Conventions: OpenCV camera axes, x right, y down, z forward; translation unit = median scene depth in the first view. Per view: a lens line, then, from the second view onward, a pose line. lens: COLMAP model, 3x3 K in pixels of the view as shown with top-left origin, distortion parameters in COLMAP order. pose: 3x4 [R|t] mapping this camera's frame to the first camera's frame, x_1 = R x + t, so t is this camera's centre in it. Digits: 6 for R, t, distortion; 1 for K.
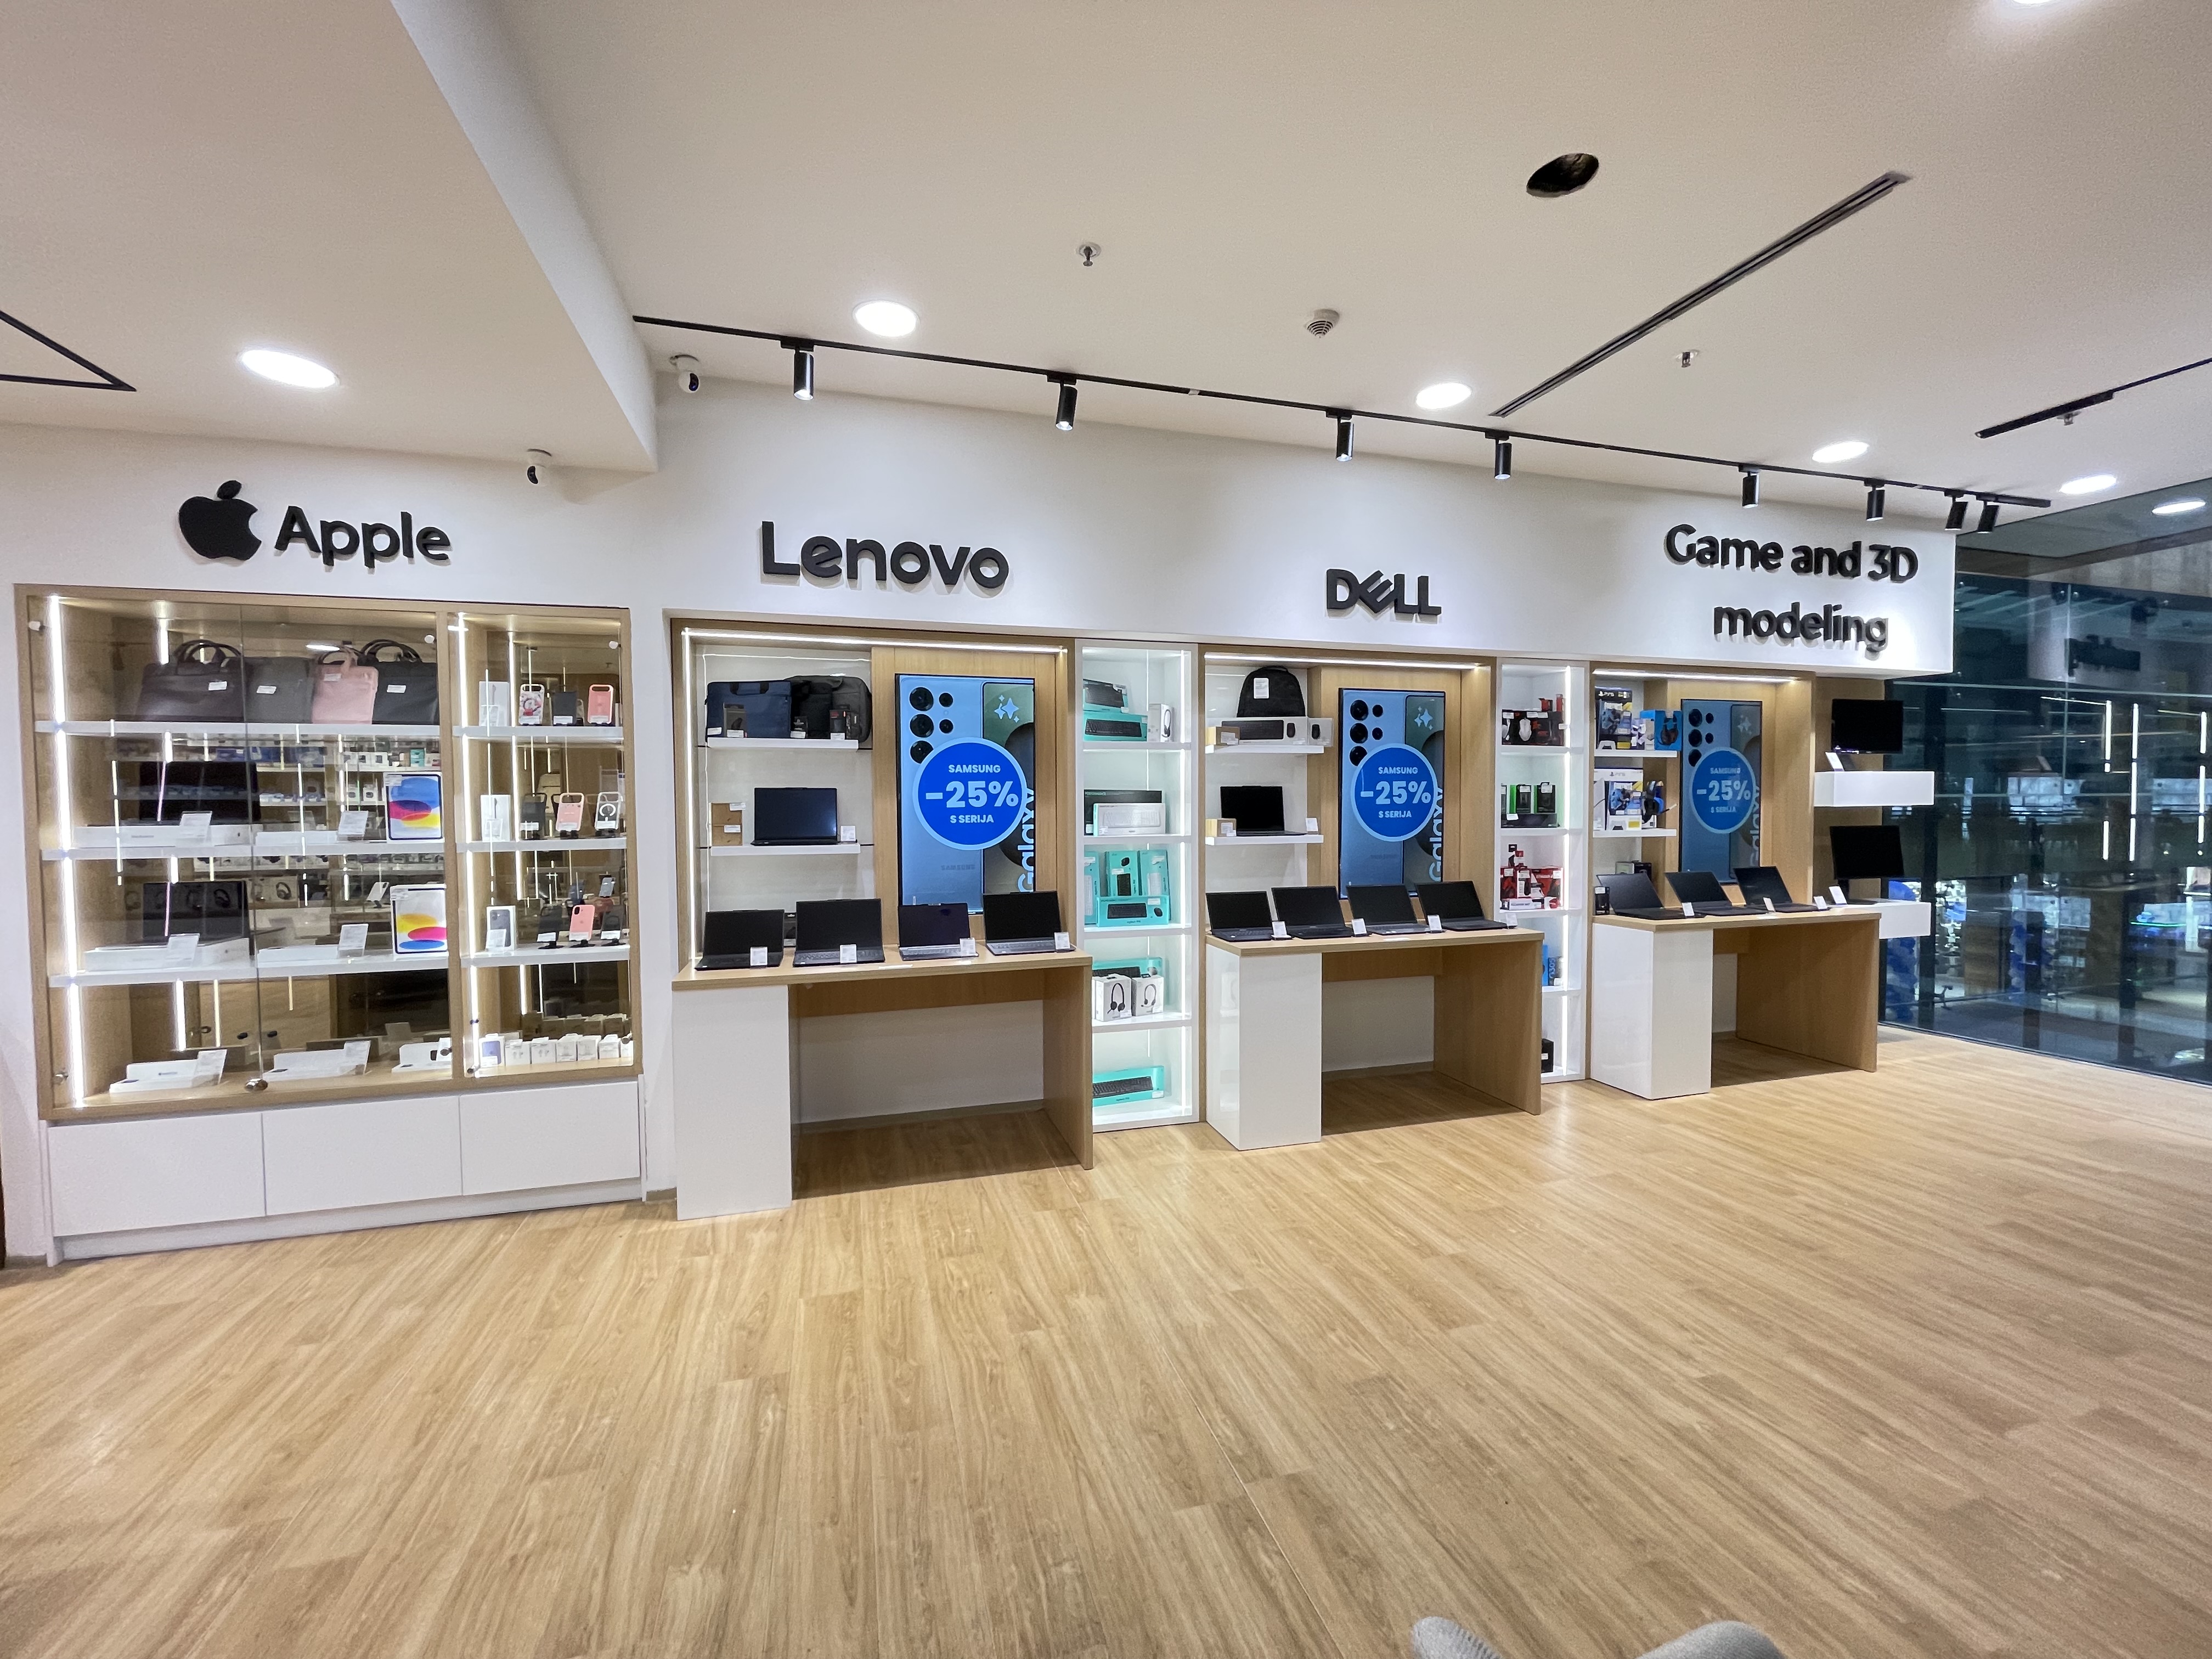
lens RADIAL K [[896.6, 0, 1104.5], [0, 896.6, 836.6], [0, 0, 1]] dist [-0.012128, 0.006673]
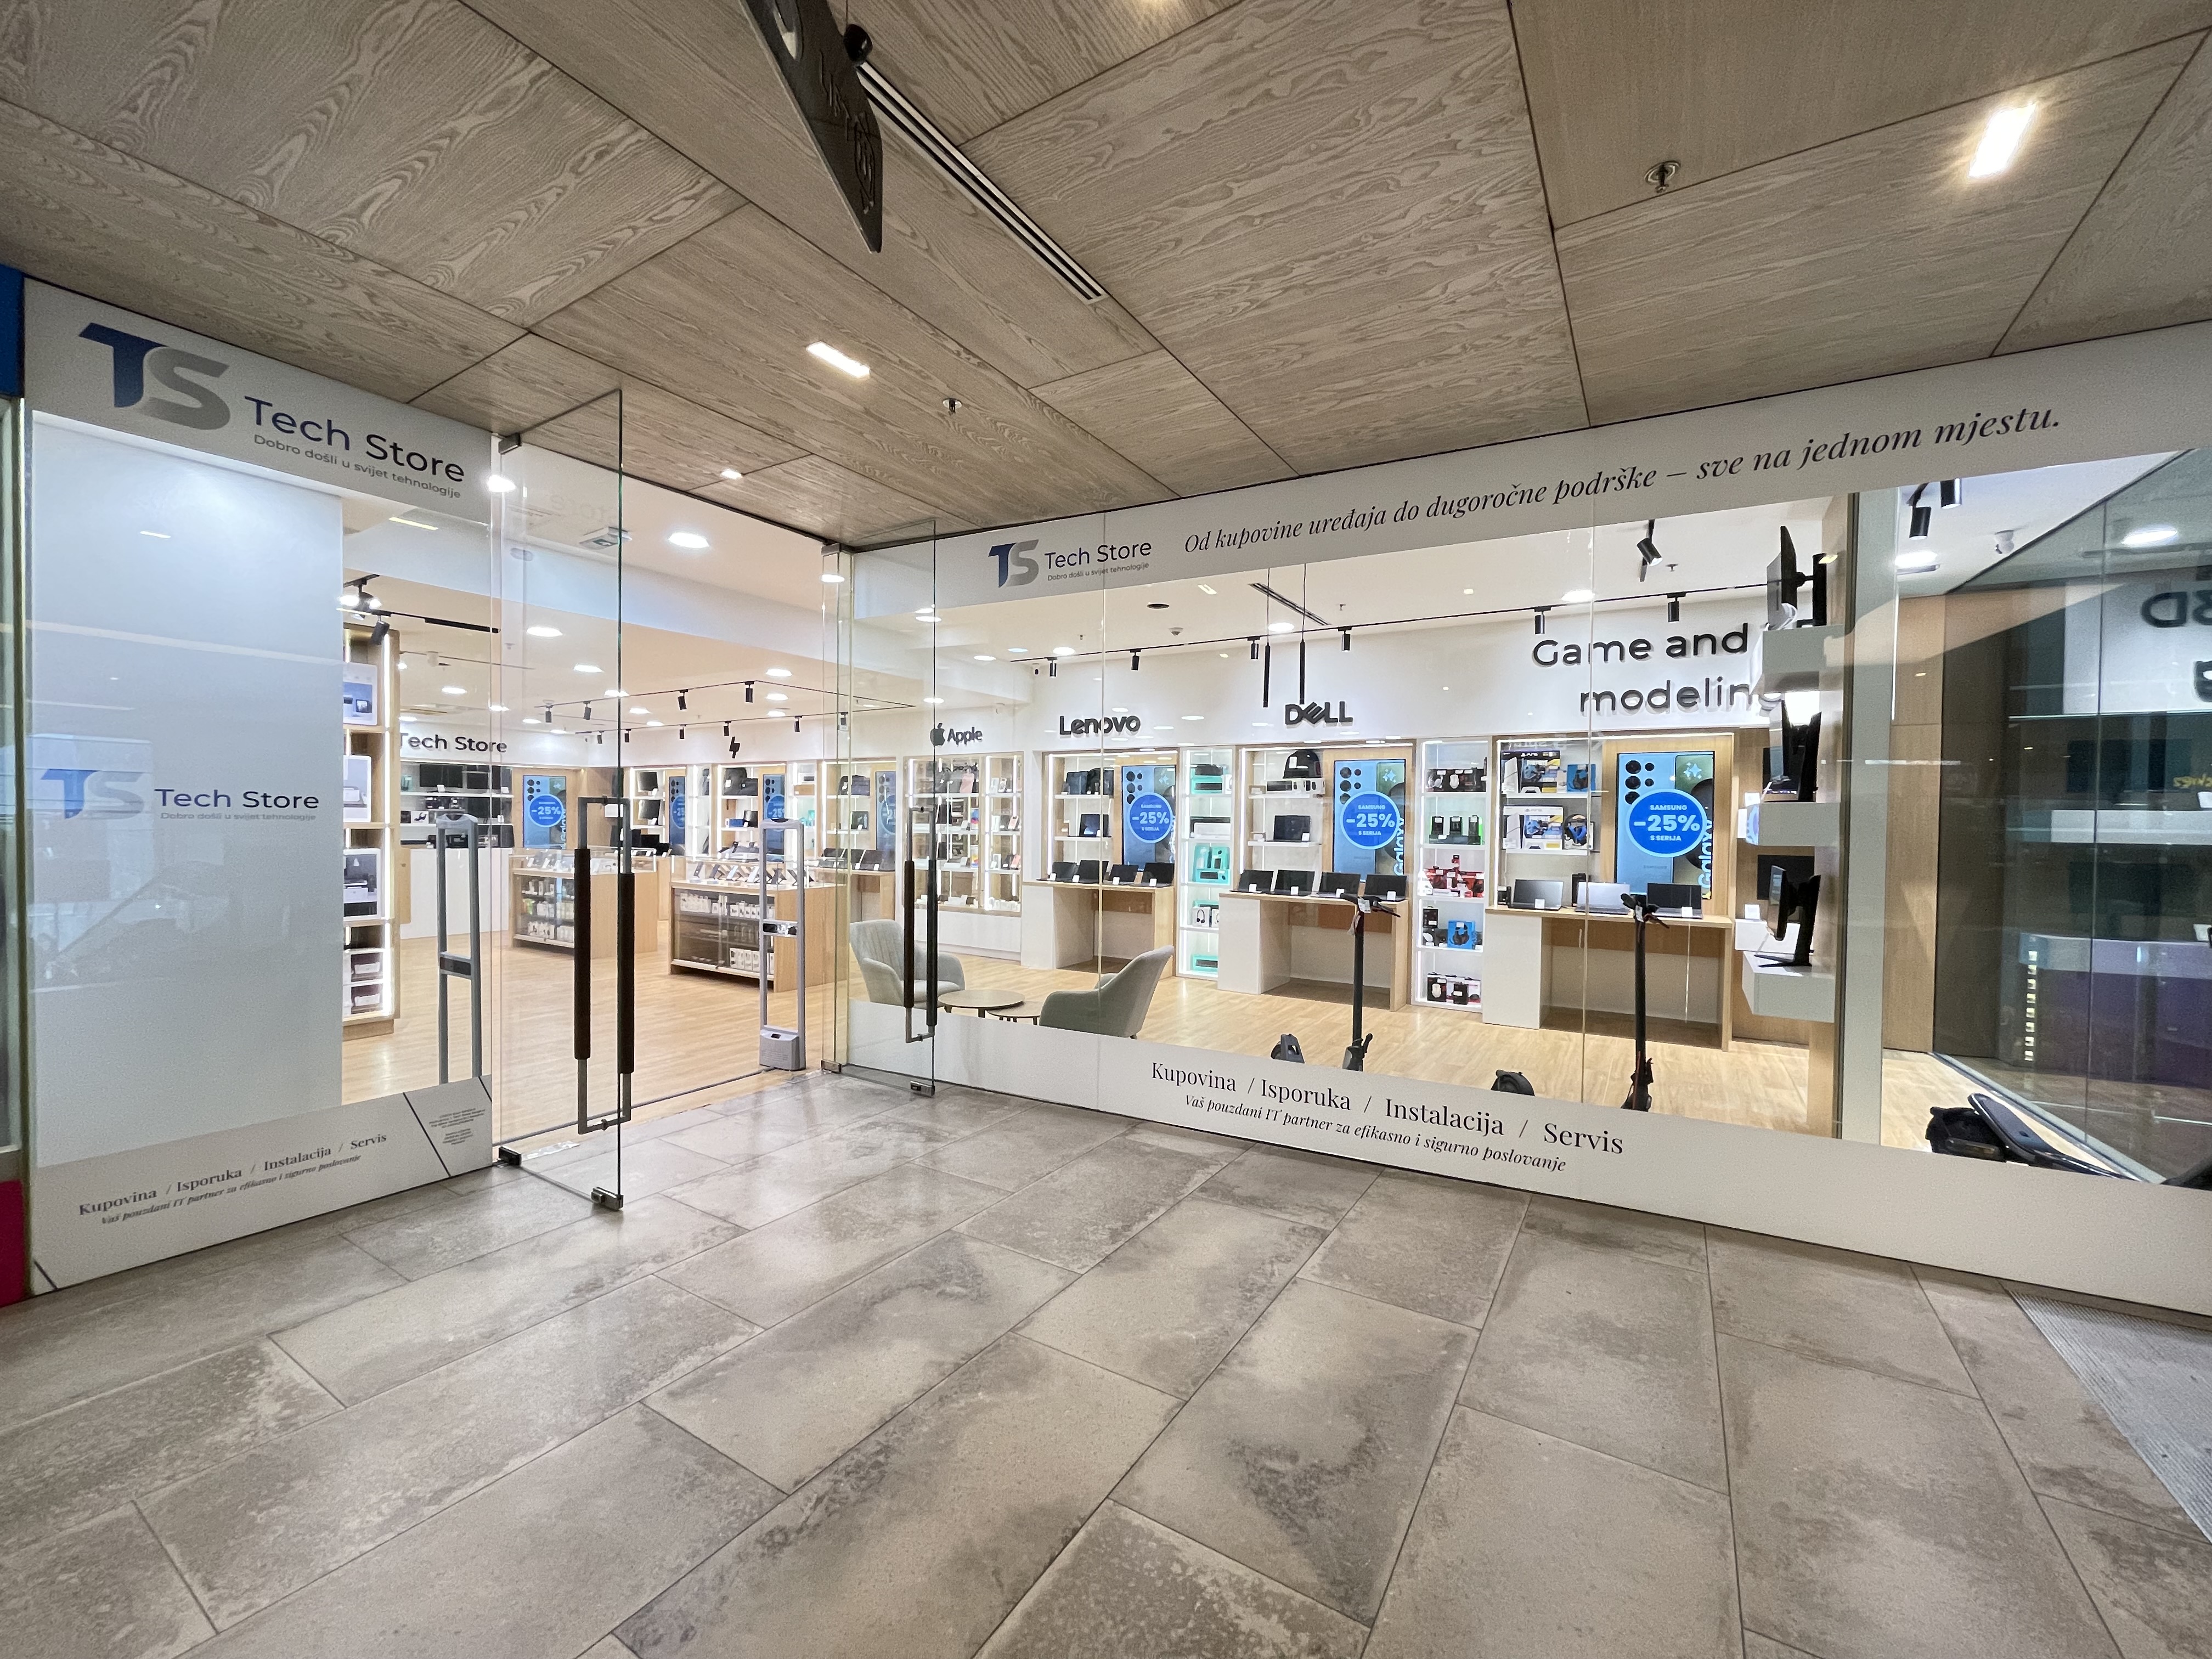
lens RADIAL K [[896.6, 0, 1104.5], [0, 896.6, 836.6], [0, 0, 1]] dist [-0.012128, 0.006673]
pose [[0.666650, 0.030368, -0.744752, 1.740087], [-0.043628, 0.999046, 0.001685, 0.000212], [0.744093, 0.031369, 0.667340, -0.692634]]
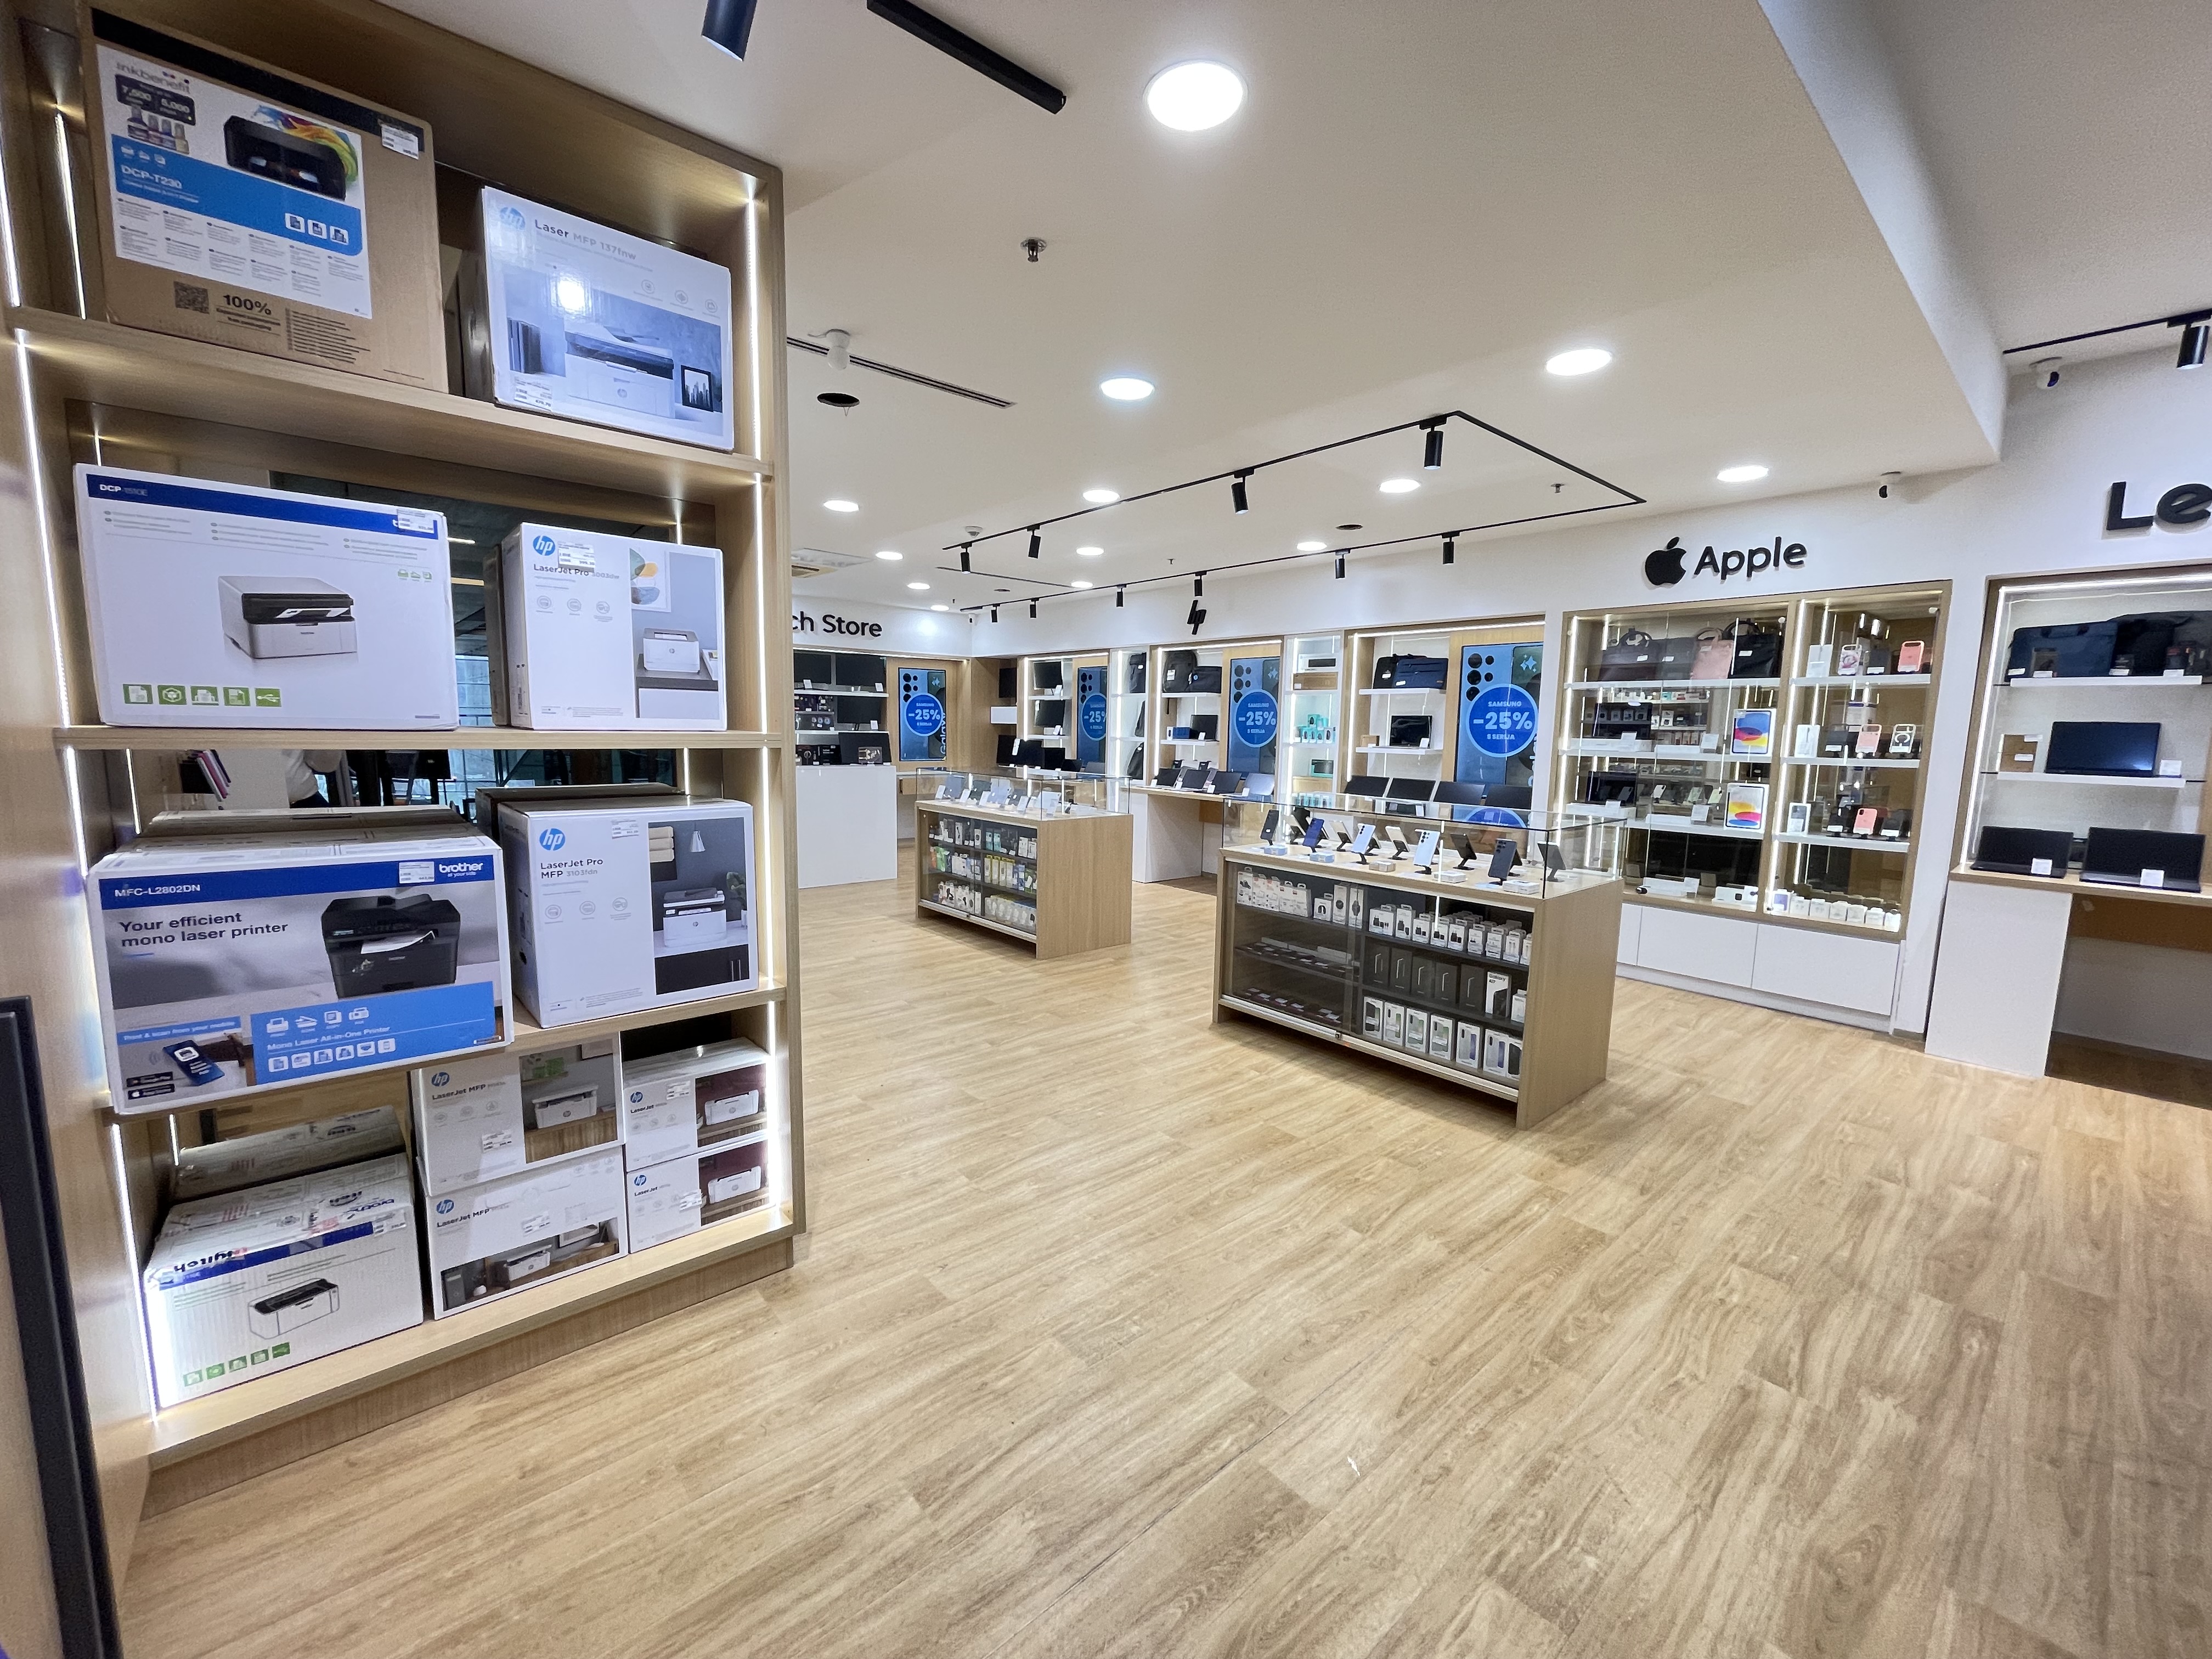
lens RADIAL K [[891.5, 0, 1105.0], [0, 891.5, 835.2], [0, 0, 1]] dist [0.000748, -0.000422]
pose [[0.417936, 0.127843, -0.899436, 0.151352], [-0.053744, 0.991794, 0.115998, 0.023285], [0.906885, -0.000140, 0.421377, -0.620952]]
